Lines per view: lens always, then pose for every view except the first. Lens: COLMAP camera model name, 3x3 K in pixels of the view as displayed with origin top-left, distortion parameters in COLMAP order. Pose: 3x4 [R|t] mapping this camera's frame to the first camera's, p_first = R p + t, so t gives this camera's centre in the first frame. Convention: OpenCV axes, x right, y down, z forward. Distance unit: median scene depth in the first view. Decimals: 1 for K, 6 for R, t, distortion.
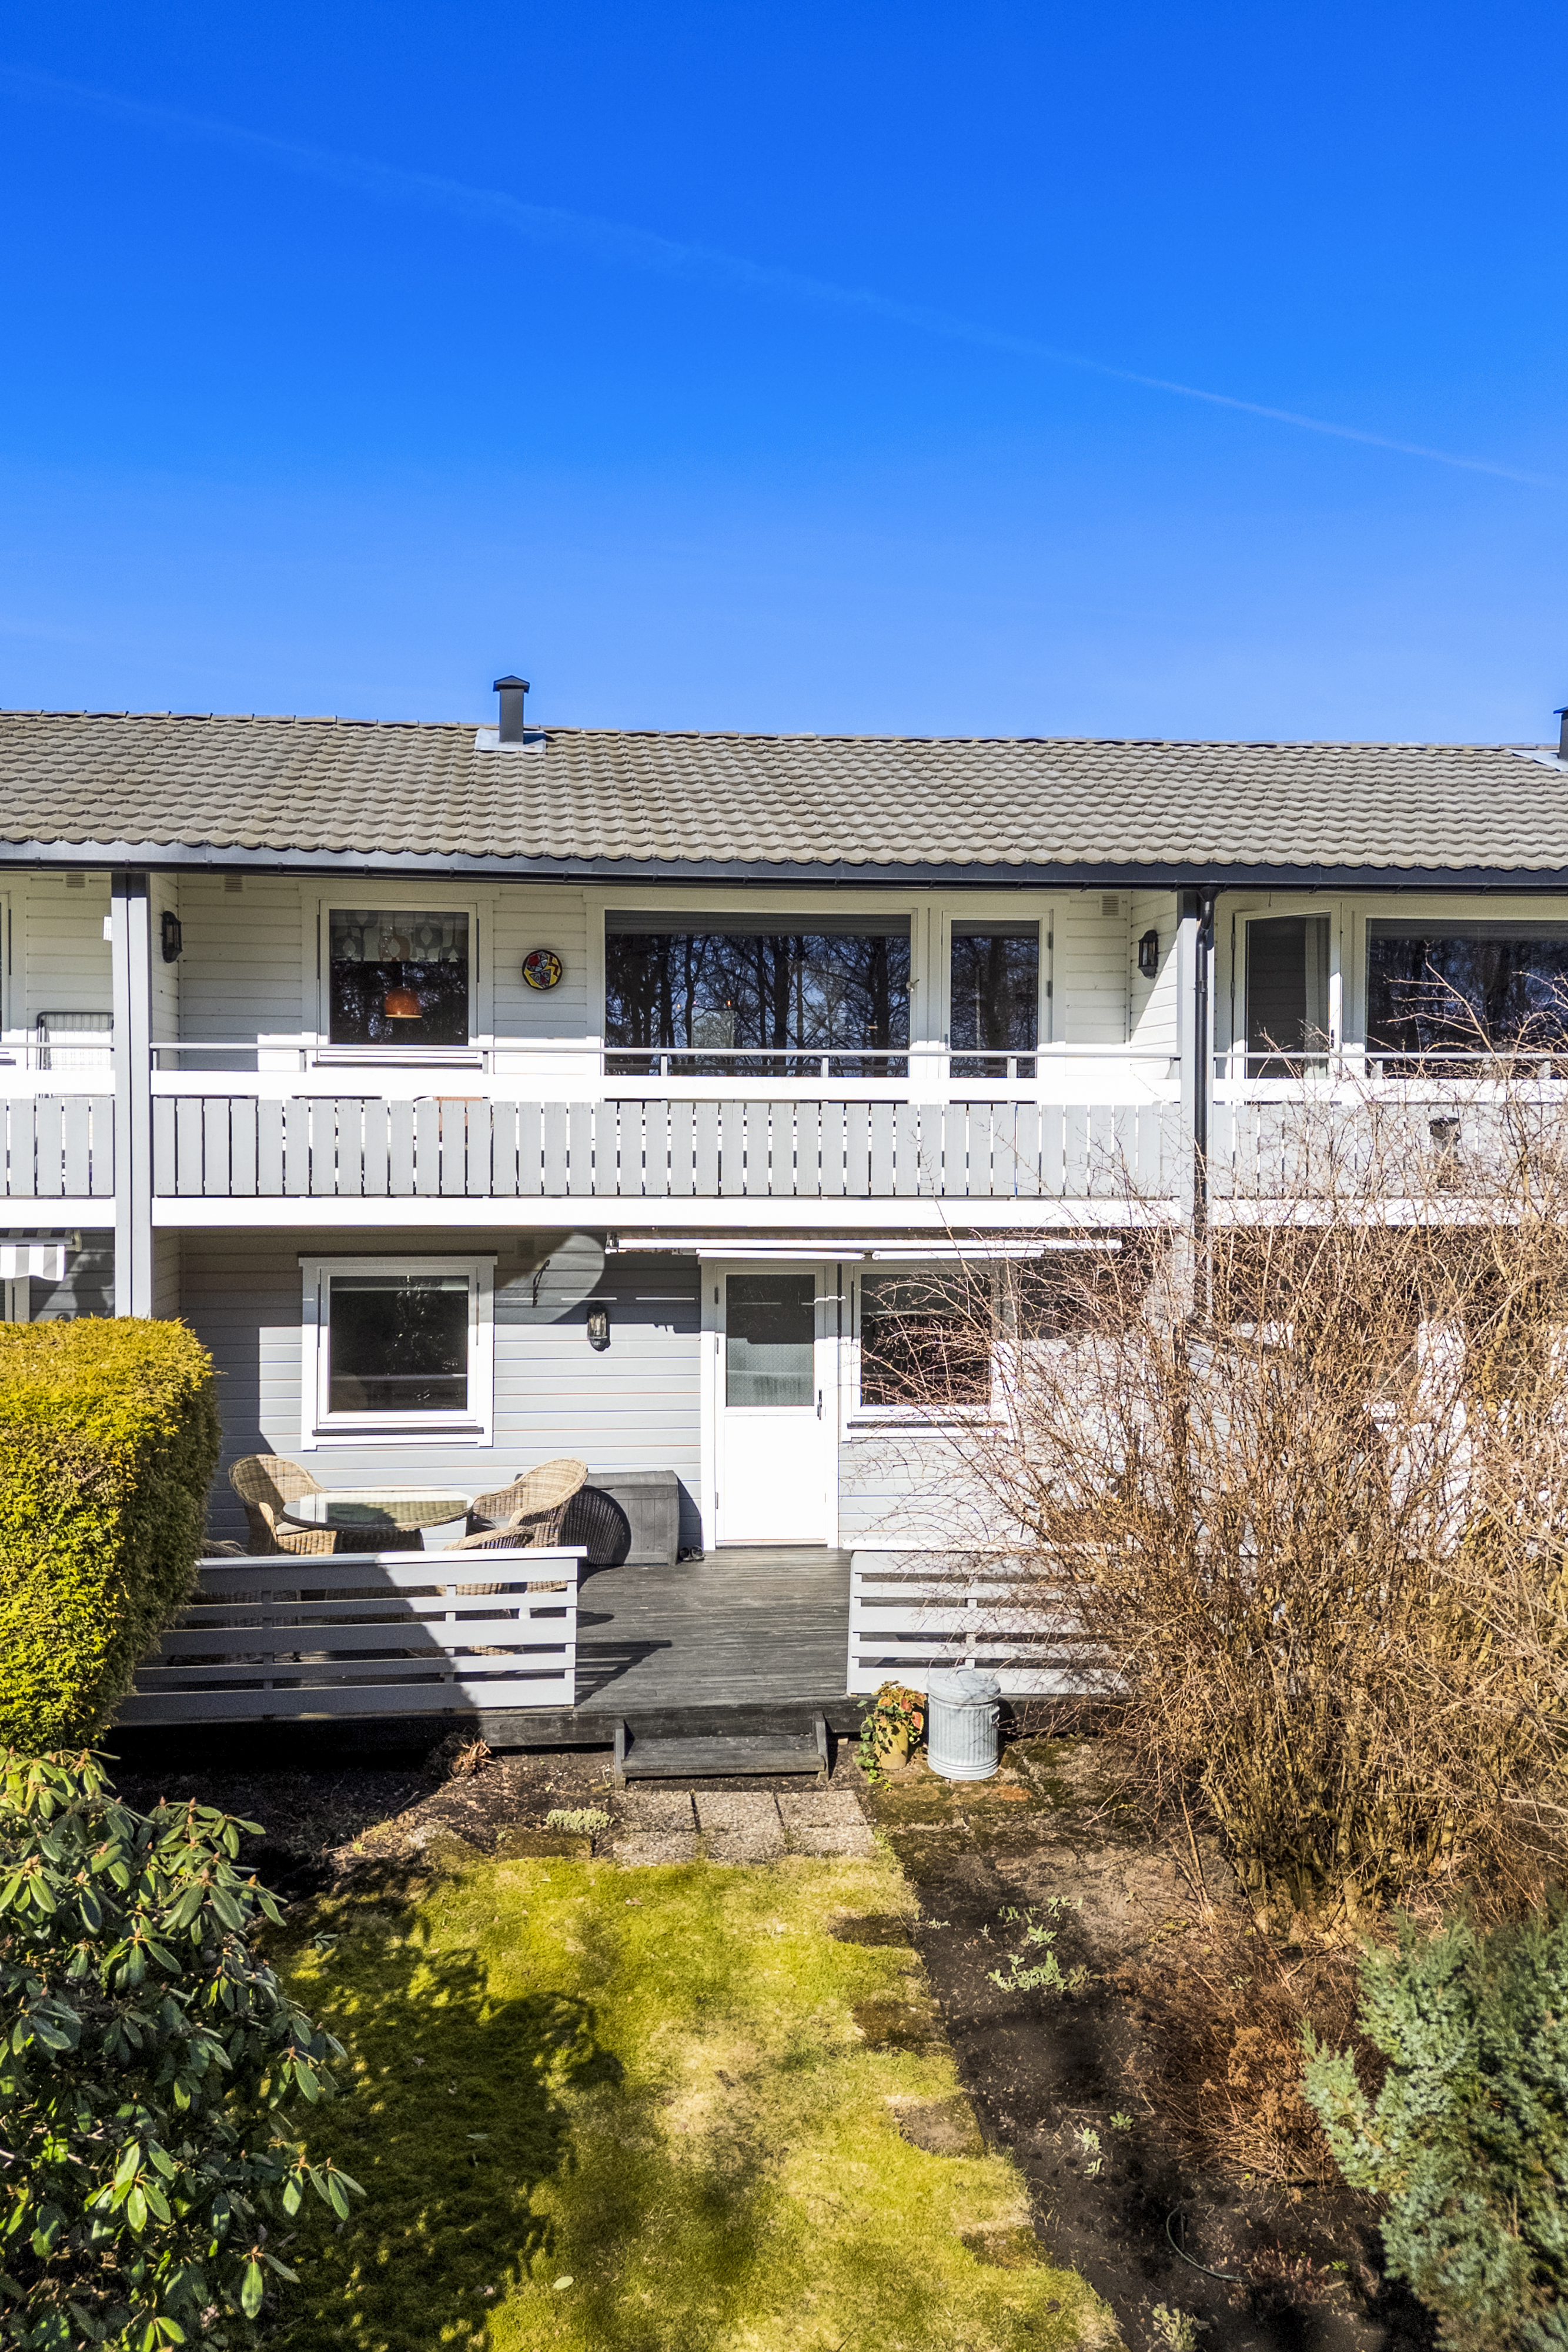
lens RADIAL K [[1602.1, 0, 784.0], [0, 1602.1, 1176.0], [0, 0, 1]] dist [0.092898, -0.045783]
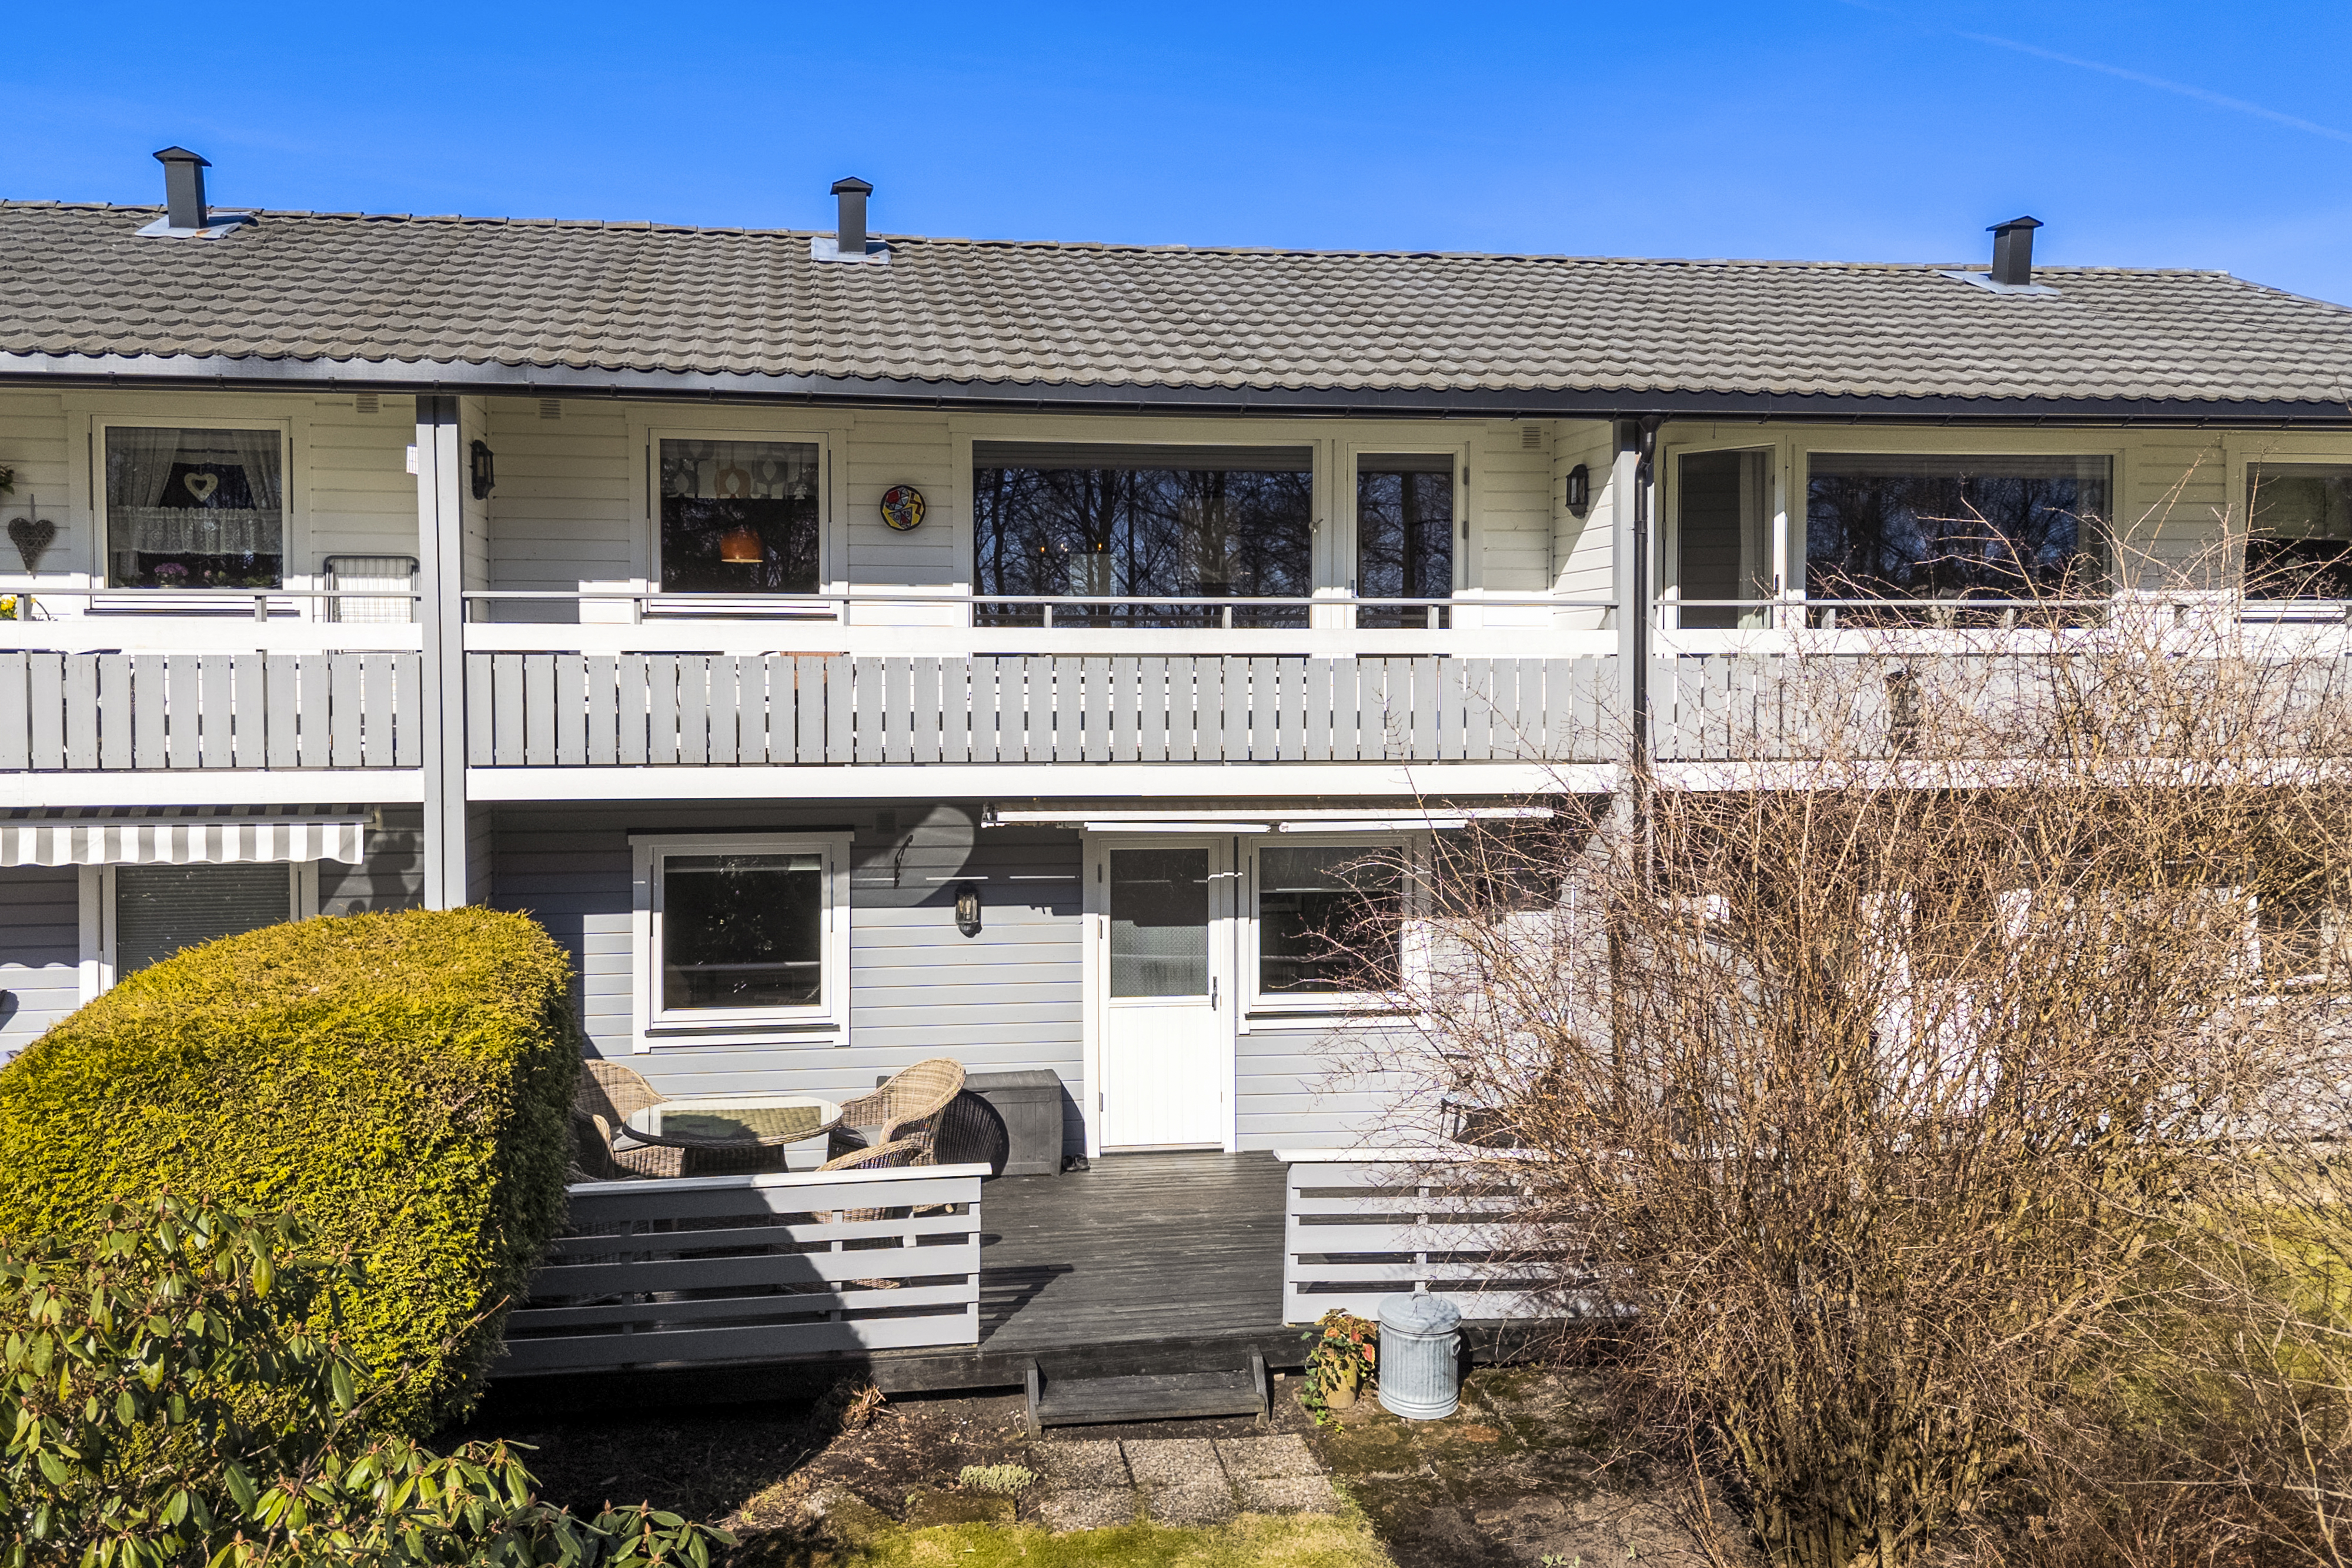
lens RADIAL K [[1719.0, 0, 1155.6], [0, 1719.0, 750.2], [0, 0, 1]] dist [0.087158, -0.049389]
pose [[0.998799, -0.006074, 0.048621, -0.062695], [0.005636, 0.999942, 0.009129, -0.002839], [-0.048673, -0.008844, 0.998776, 0.045727]]
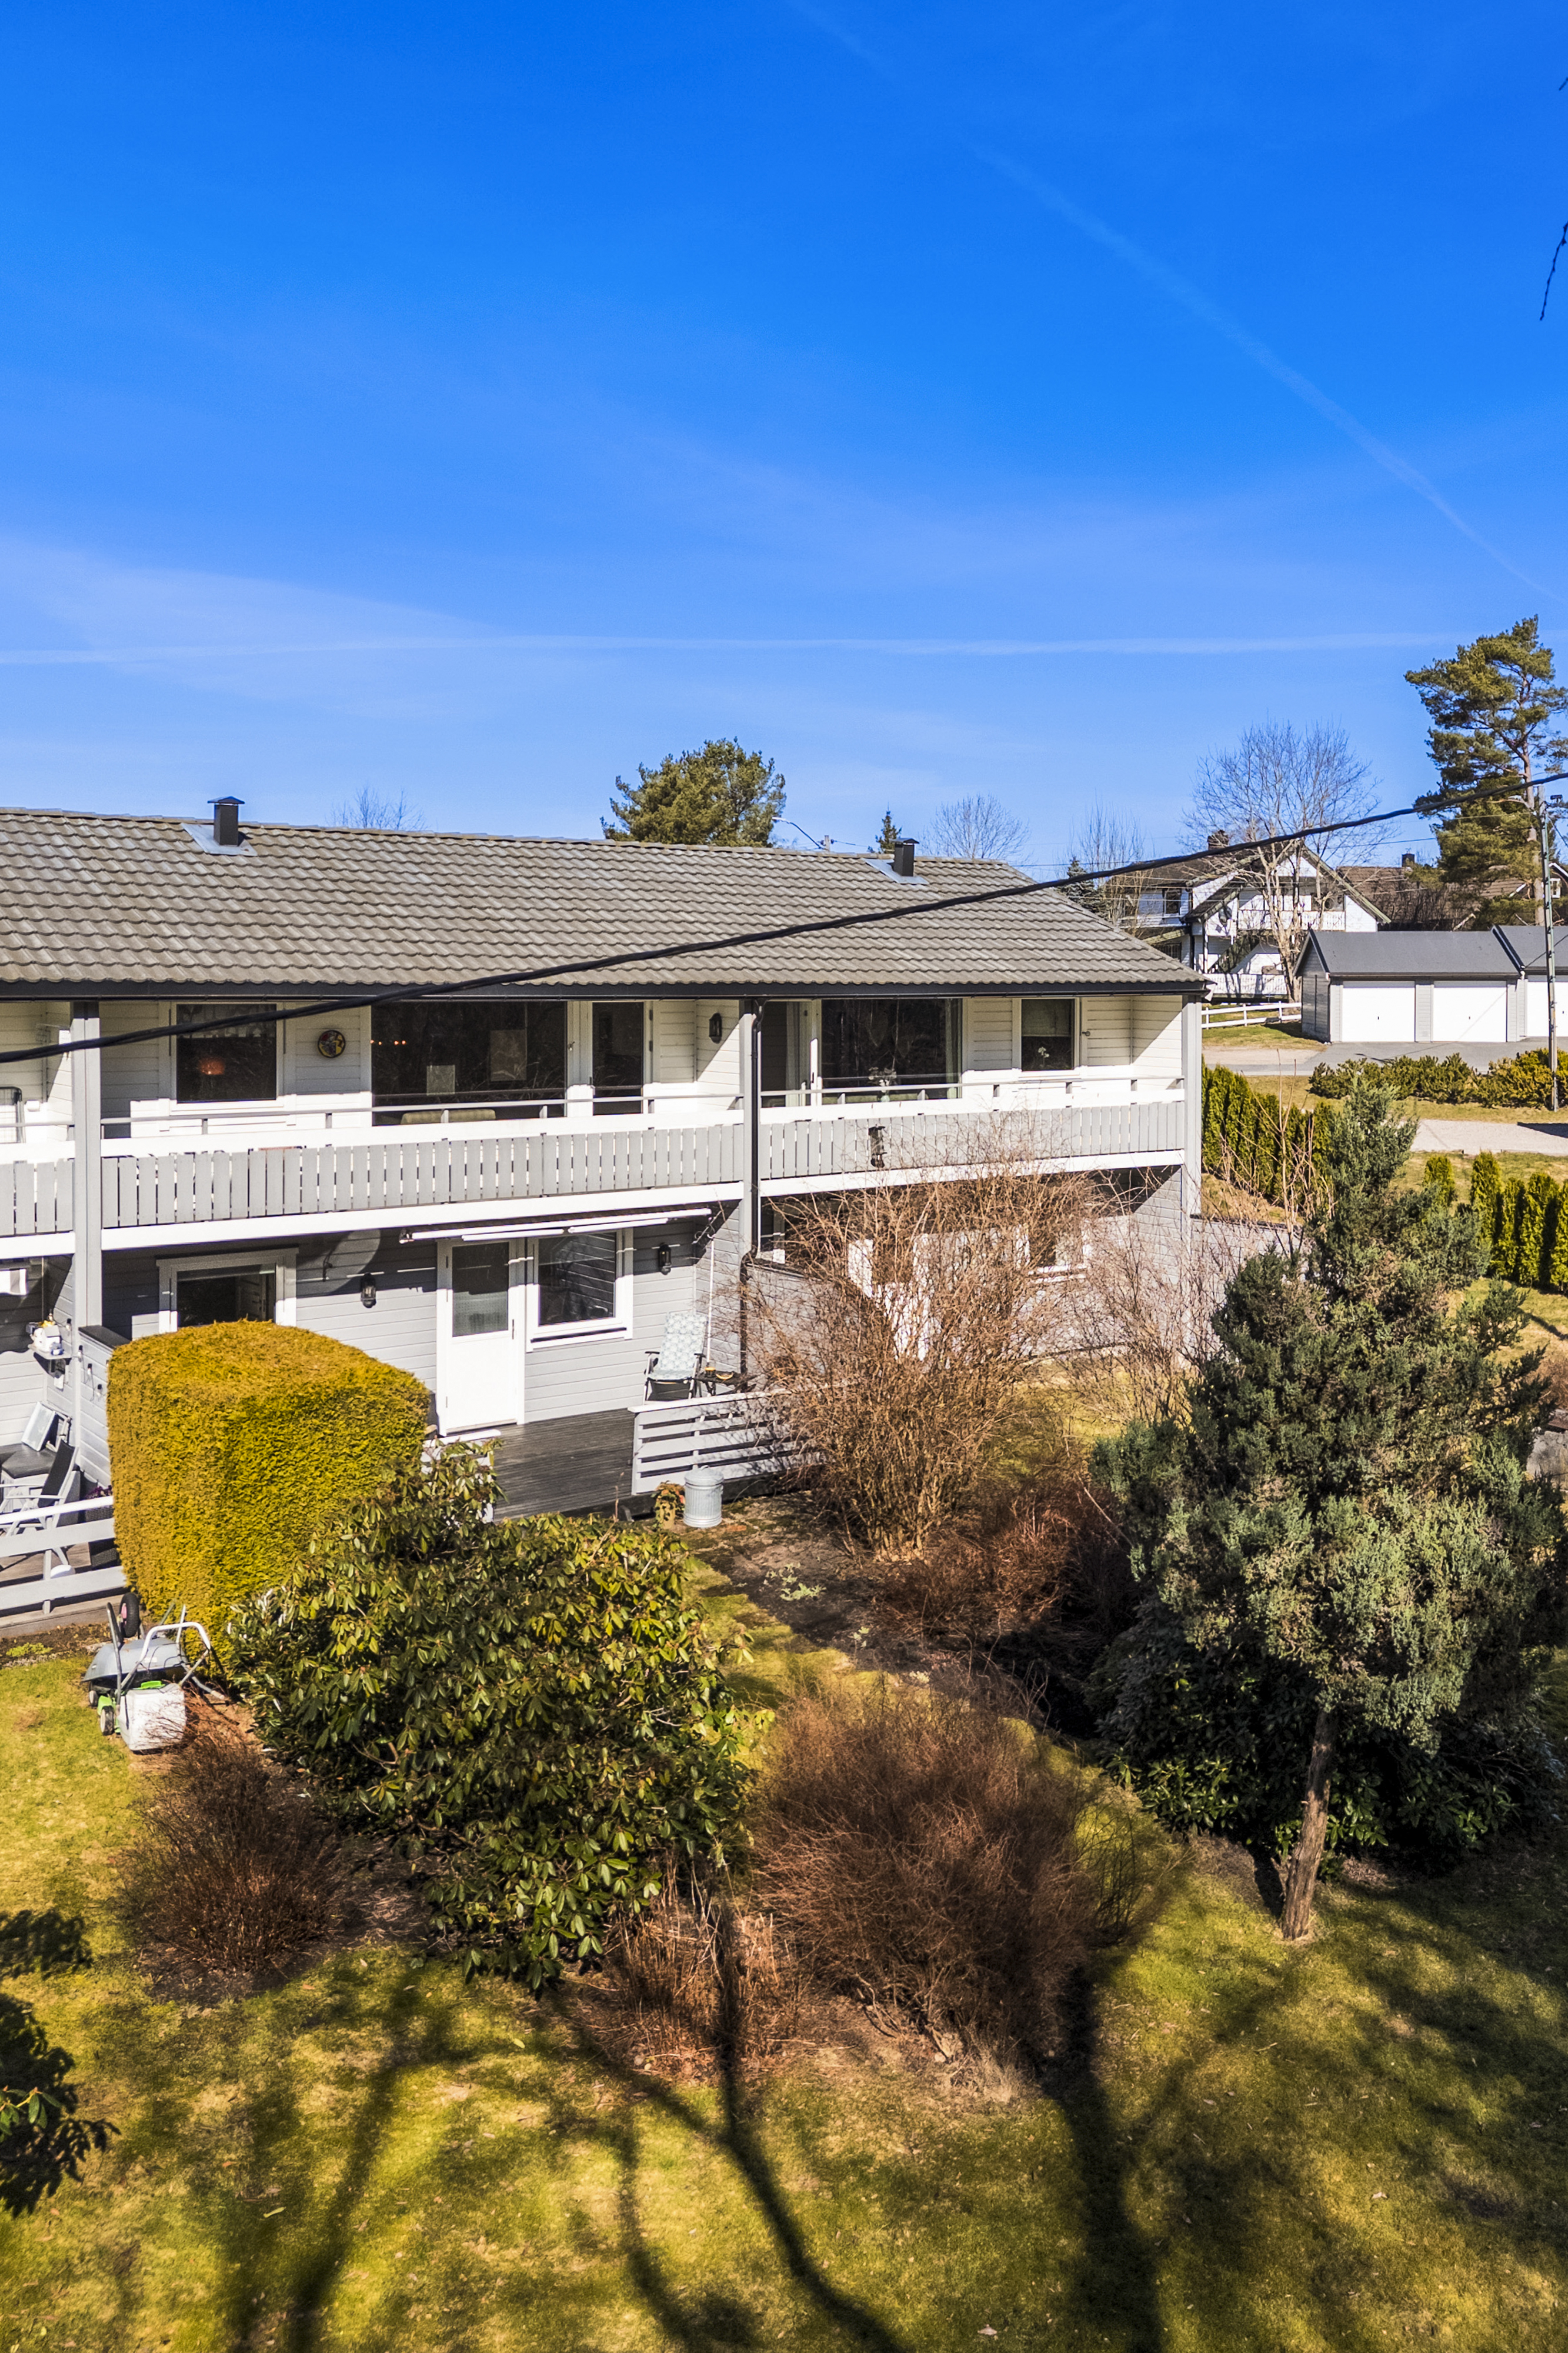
lens RADIAL K [[1719.7, 0, 784.6], [0, 1719.7, 1174.2], [0, 0, 1]] dist [0.087158, -0.049389]
pose [[0.881702, -0.053746, 0.468736, -0.554334], [0.018474, 0.996661, 0.079529, -0.138564], [-0.471445, -0.061462, 0.879751, -0.570579]]
